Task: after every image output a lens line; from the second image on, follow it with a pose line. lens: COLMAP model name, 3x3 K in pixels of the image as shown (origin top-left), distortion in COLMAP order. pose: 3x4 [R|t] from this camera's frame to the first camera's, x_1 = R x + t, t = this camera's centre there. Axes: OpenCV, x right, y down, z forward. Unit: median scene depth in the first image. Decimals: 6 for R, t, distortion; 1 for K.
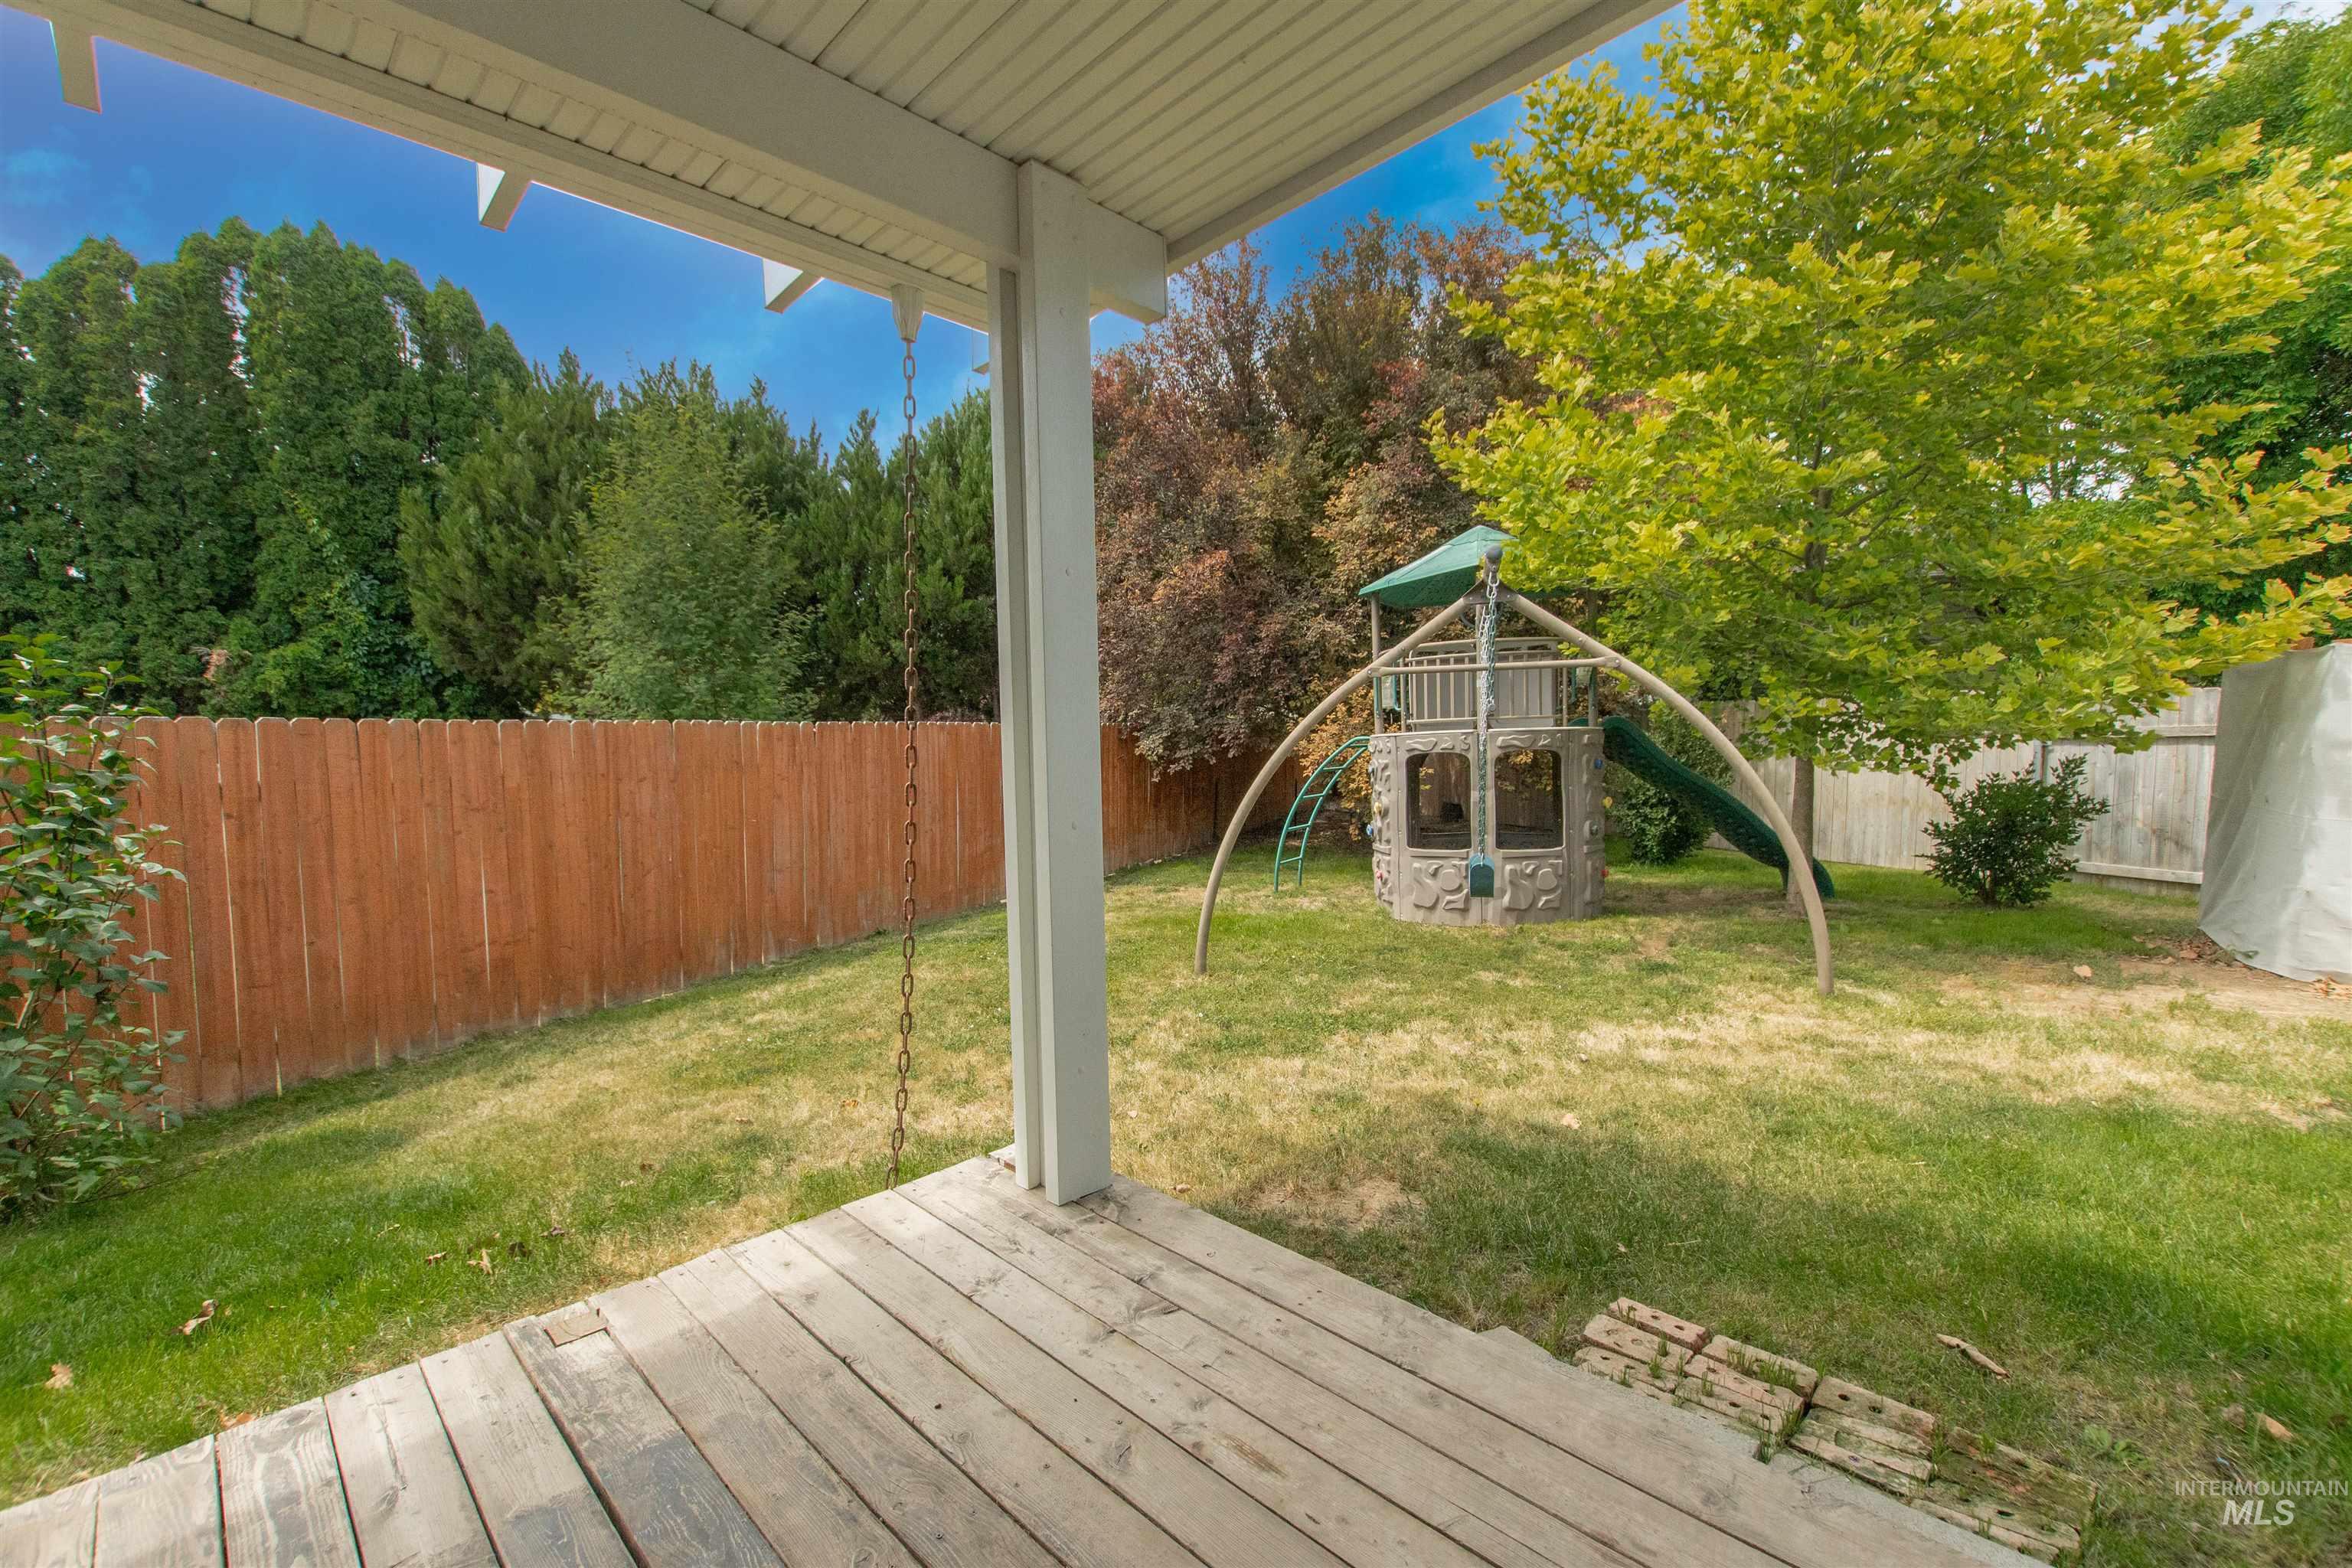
lens RADIAL K [[1069.0, 0, 1172.1], [0, 1069.0, 825.2], [0, 0, 1]] dist [0.000425, -0.001348]
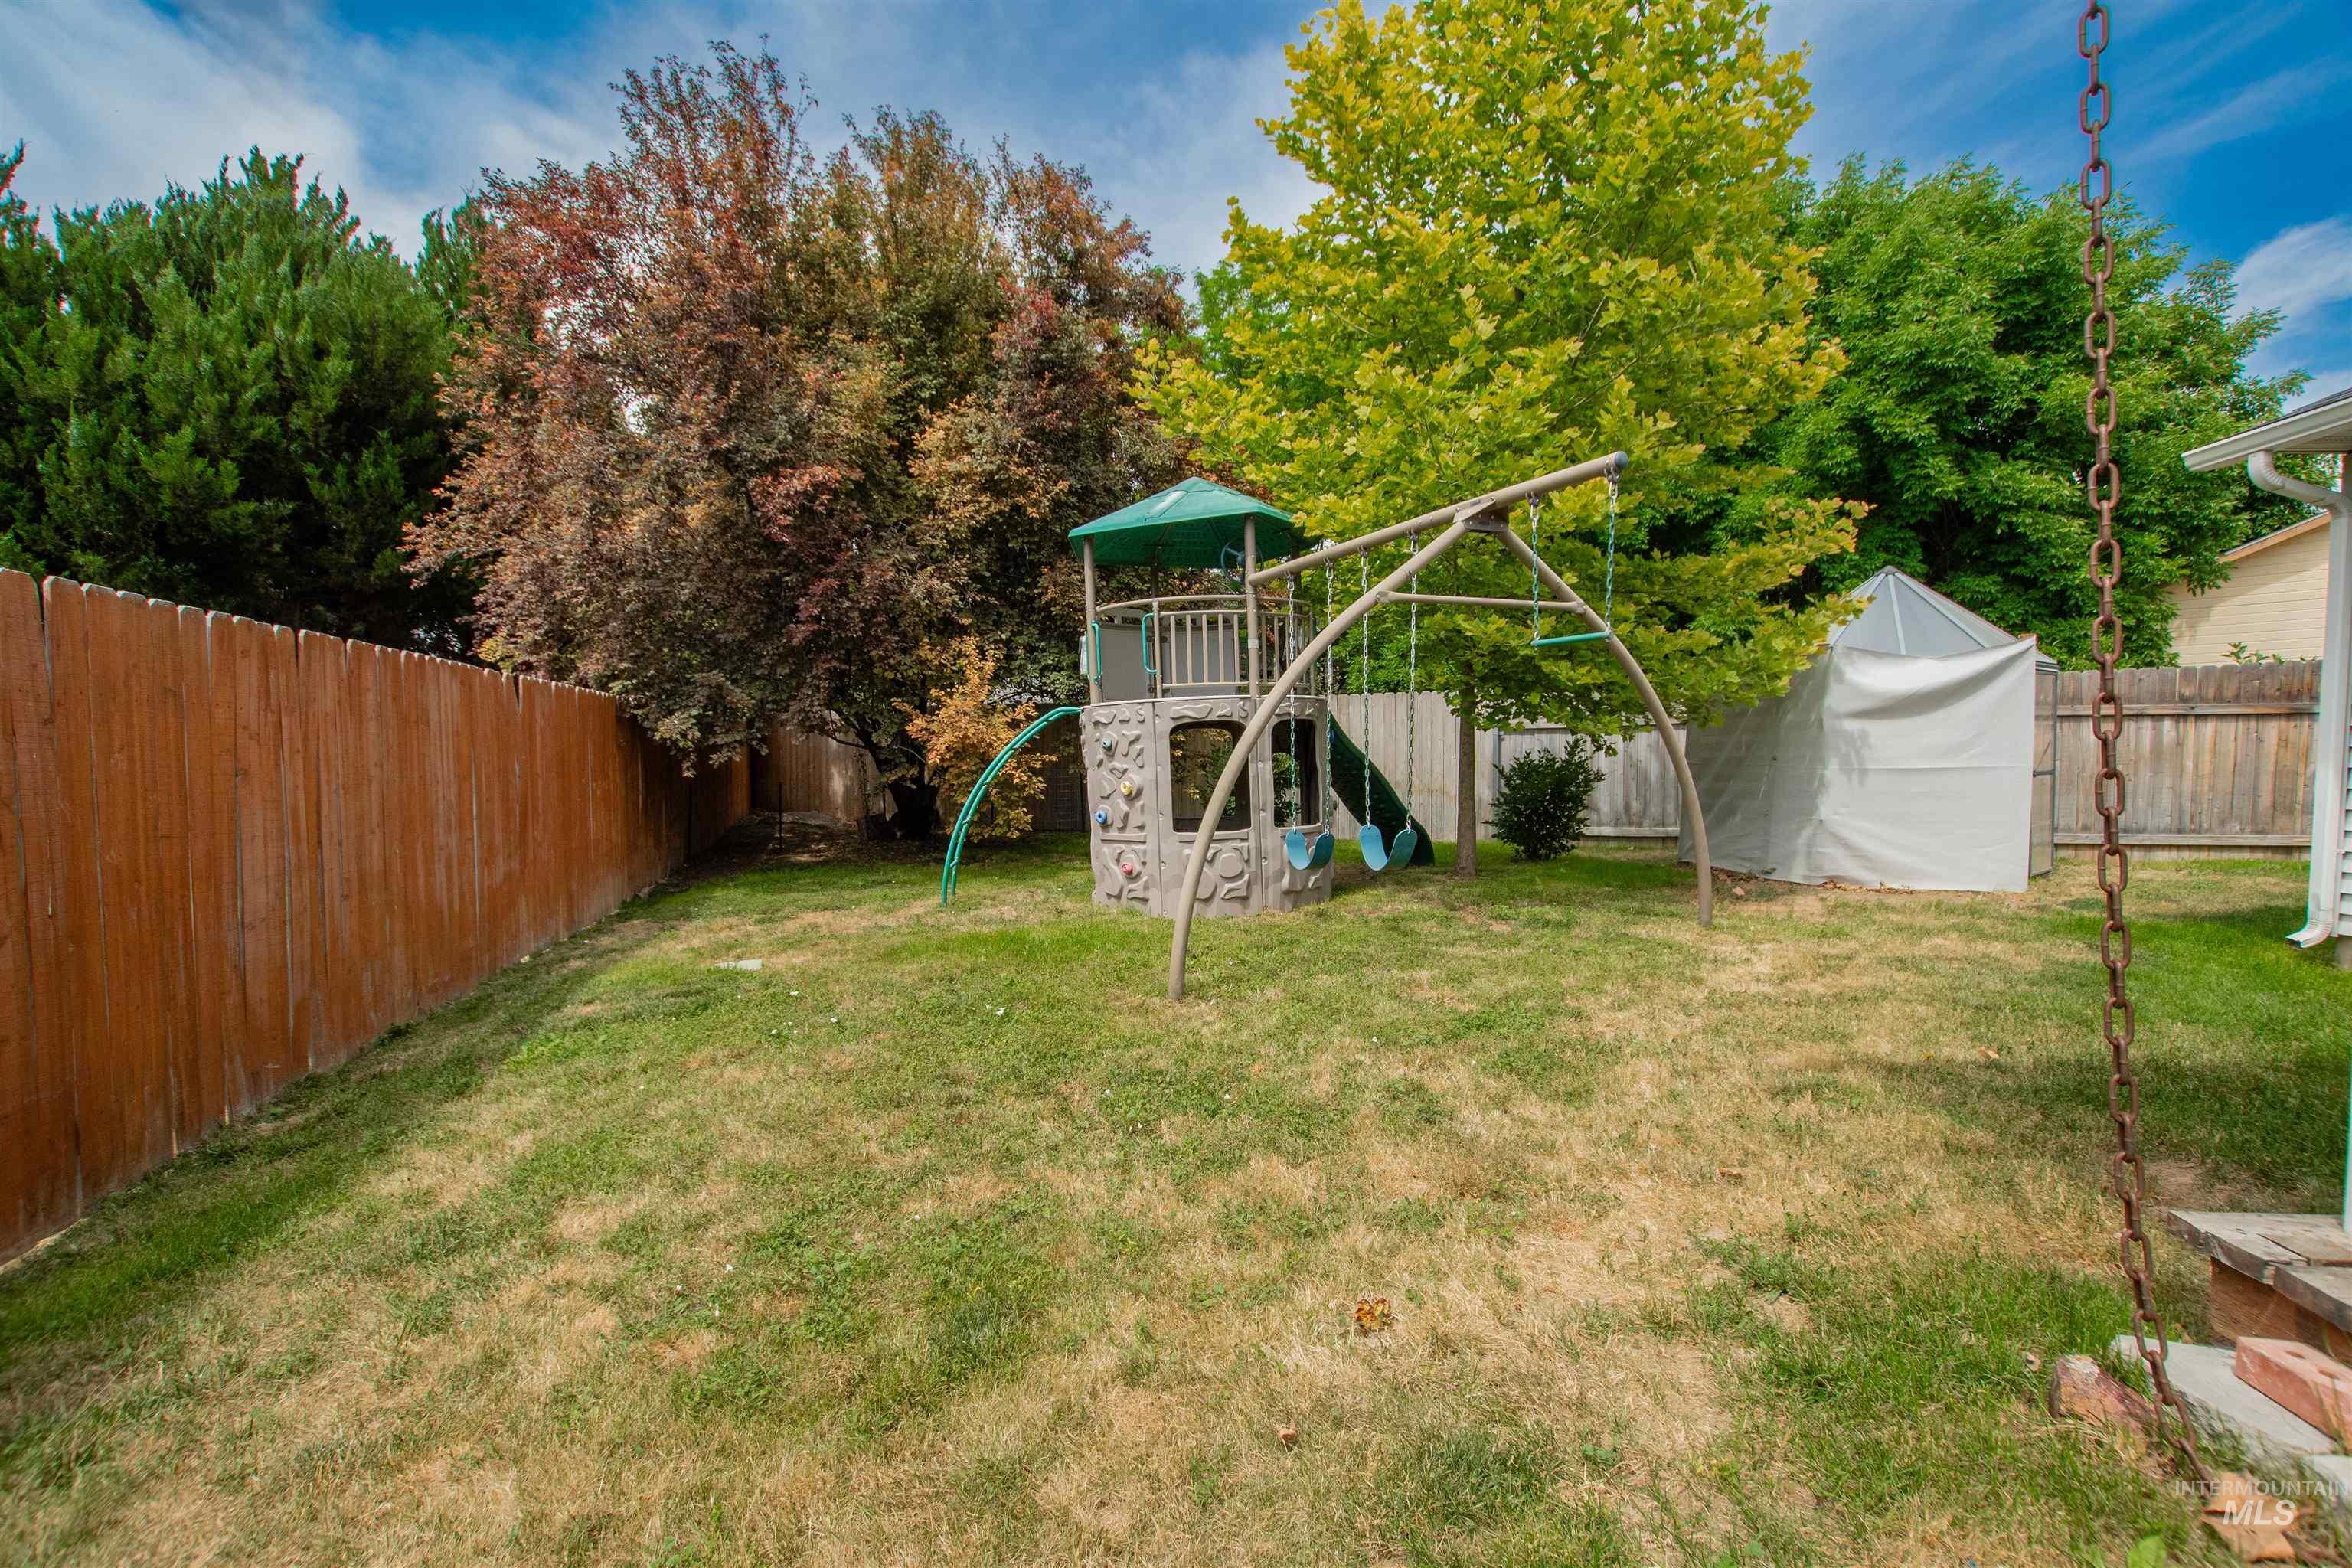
lens RADIAL K [[1069.0, 0, 1172.1], [0, 1069.0, 825.2], [0, 0, 1]] dist [0.000425, -0.001348]
pose [[0.773048, -0.037948, 0.633212, -0.305980], [0.054229, 0.998508, -0.006365, 0.019509], [-0.632026, 0.039259, 0.773952, 0.317556]]
